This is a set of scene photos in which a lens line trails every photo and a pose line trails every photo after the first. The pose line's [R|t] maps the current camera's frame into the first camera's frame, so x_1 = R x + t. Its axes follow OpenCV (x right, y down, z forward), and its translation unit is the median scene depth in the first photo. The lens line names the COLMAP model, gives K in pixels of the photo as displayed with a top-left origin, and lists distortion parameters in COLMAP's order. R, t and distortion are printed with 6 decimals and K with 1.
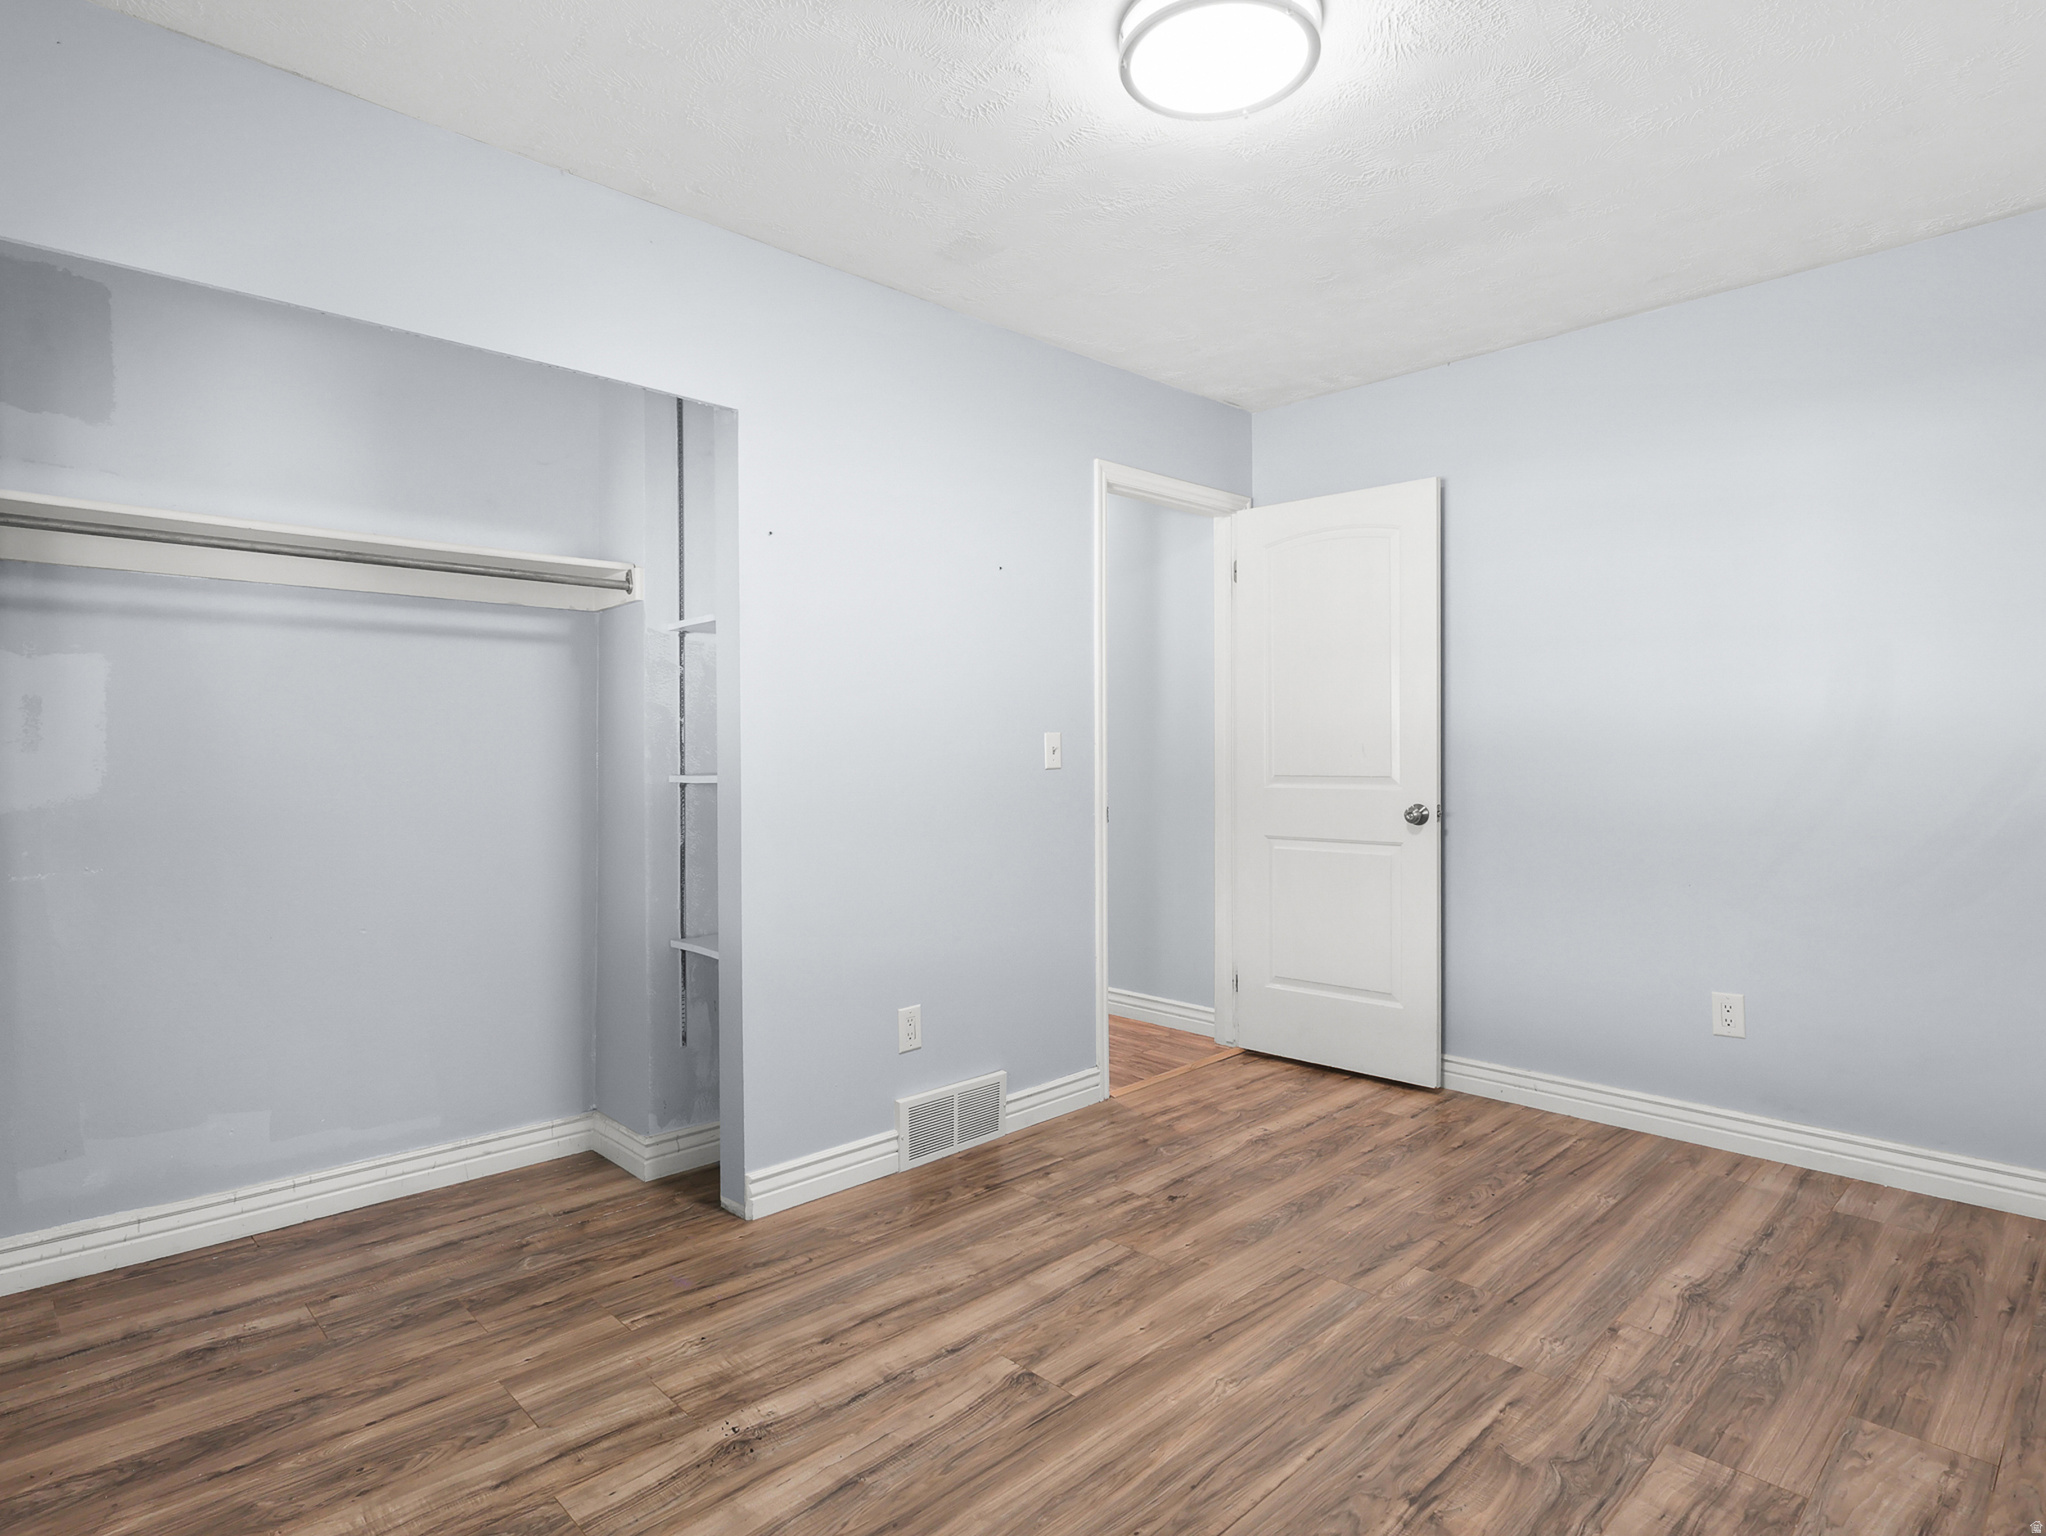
lens RADIAL K [[1094.2, 0, 1019.0], [0, 1094.2, 755.2], [0, 0, 1]] dist [-0.004502, 0.000928]
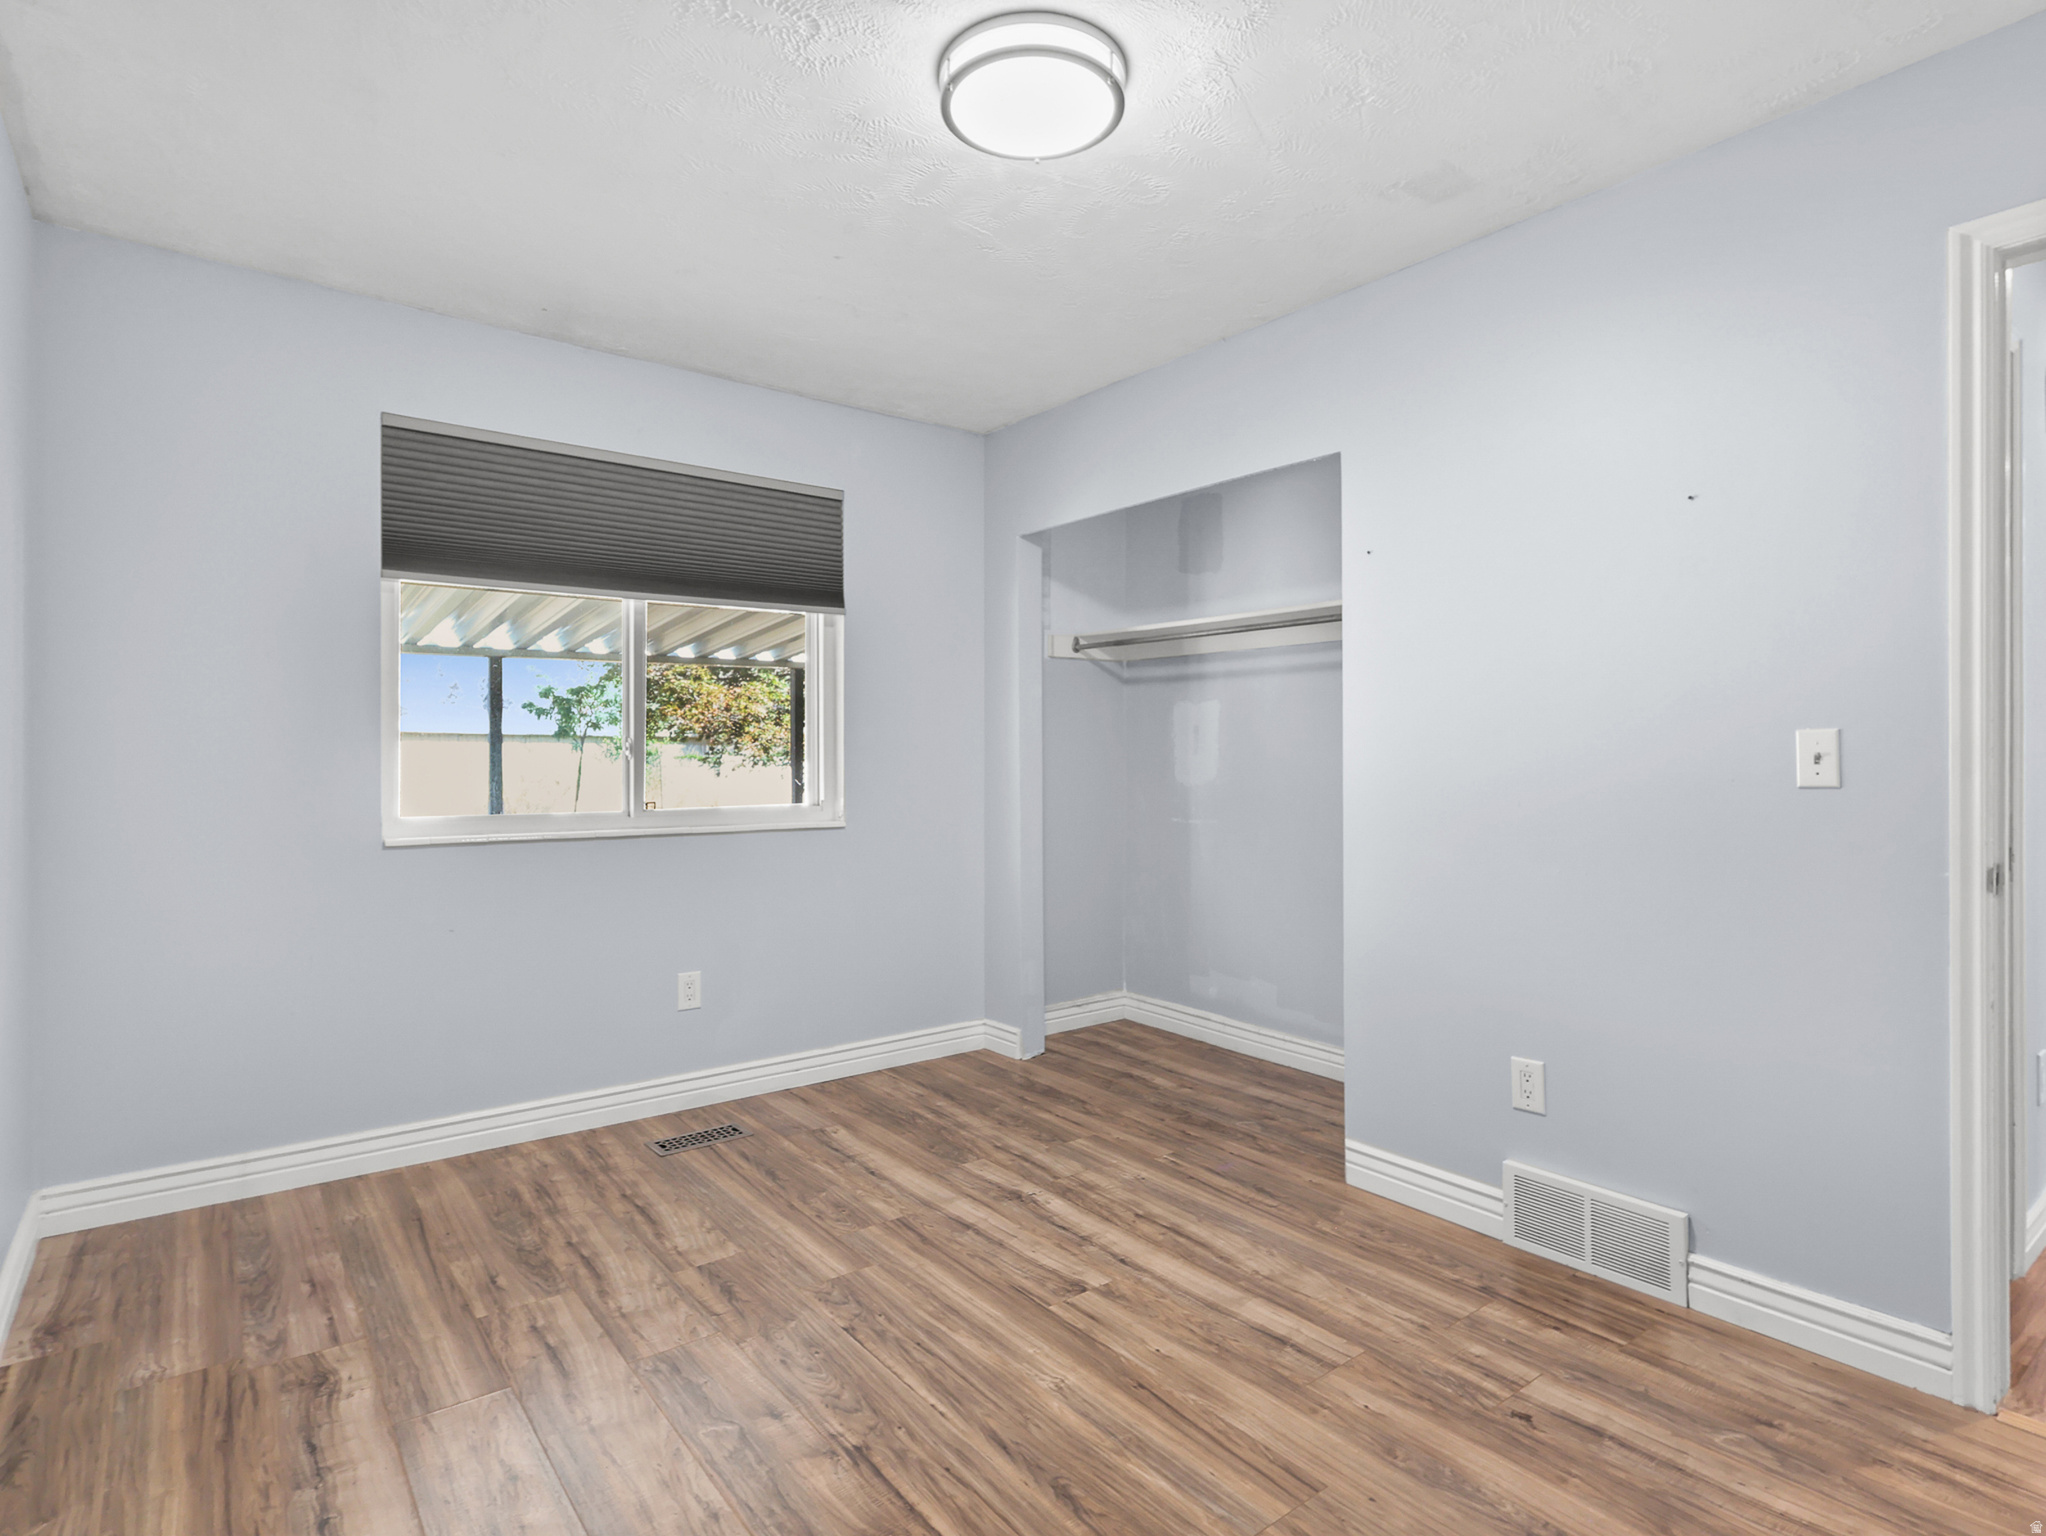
lens RADIAL K [[1094.2, 0, 1019.0], [0, 1094.2, 755.2], [0, 0, 1]] dist [-0.004502, 0.000928]
pose [[-0.113440, 0.004951, -0.993532, 1.022556], [-0.002020, 0.999984, 0.005214, -0.011706], [0.993543, 0.002599, -0.113428, 0.920413]]
